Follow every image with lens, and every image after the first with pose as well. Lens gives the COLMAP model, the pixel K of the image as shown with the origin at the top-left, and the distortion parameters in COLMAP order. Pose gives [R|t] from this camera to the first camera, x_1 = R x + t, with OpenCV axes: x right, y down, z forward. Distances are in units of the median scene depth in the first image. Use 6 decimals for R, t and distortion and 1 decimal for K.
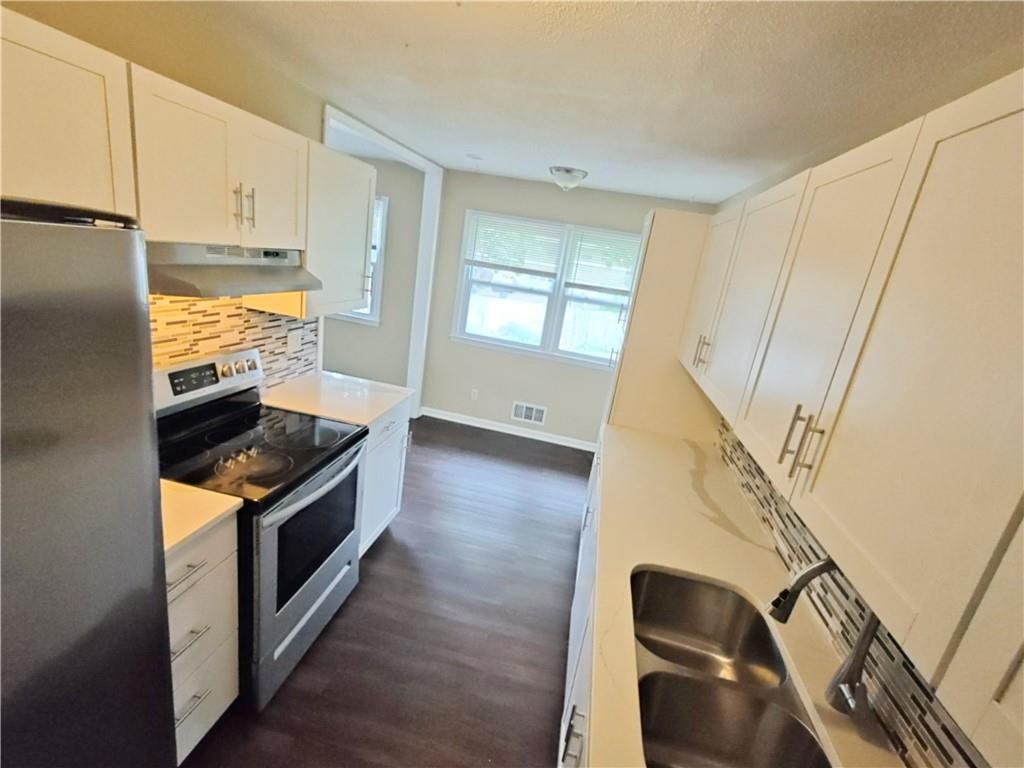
lens RADIAL K [[462.5, 0, 512.2], [0, 462.5, 384.7], [0, 0, 1]] dist [-0.002411, -0.000436]
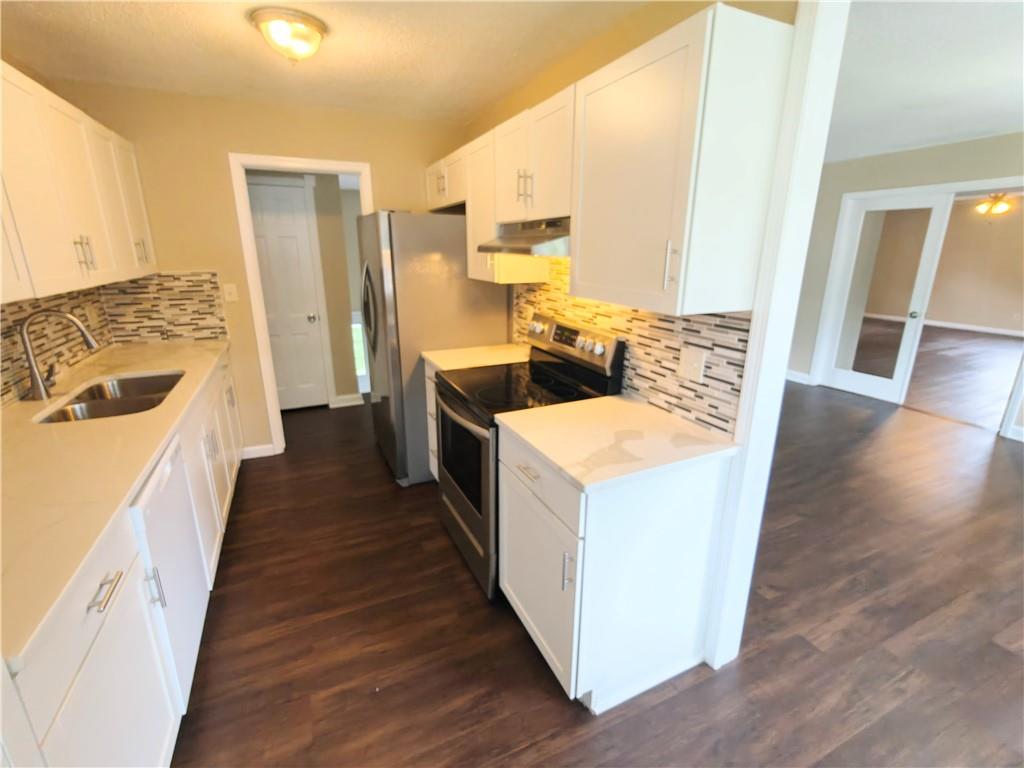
lens RADIAL K [[462.5, 0, 514.9], [0, 462.5, 383.5], [0, 0, 1]] dist [-0.002411, -0.000436]
pose [[-0.794635, 0.013992, -0.606927, 0.139757], [-0.287445, 0.871898, 0.396445, -0.271105], [0.534726, 0.489487, -0.688819, 1.399380]]
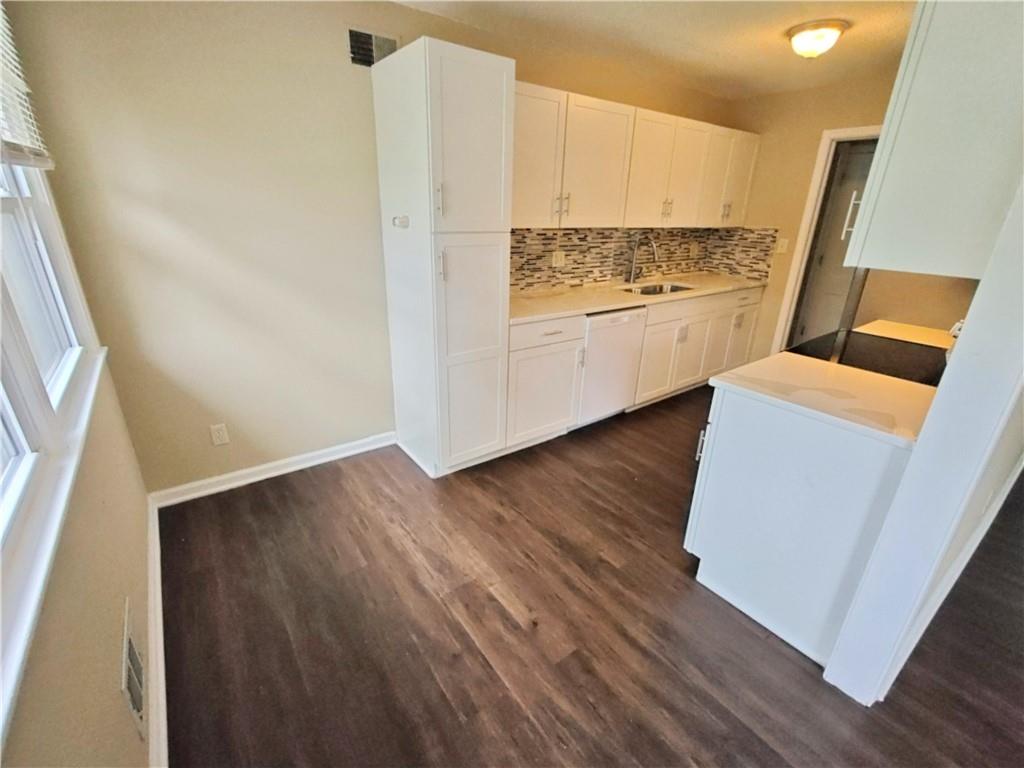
lens RADIAL K [[462.5, 0, 511.5], [0, 462.5, 386.1], [0, 0, 1]] dist [-0.002411, -0.000436]
pose [[-0.726034, -0.401841, 0.558031, -0.432495], [0.052438, 0.776779, 0.627587, -0.446694], [-0.685657, 0.484911, -0.542896, 1.755969]]
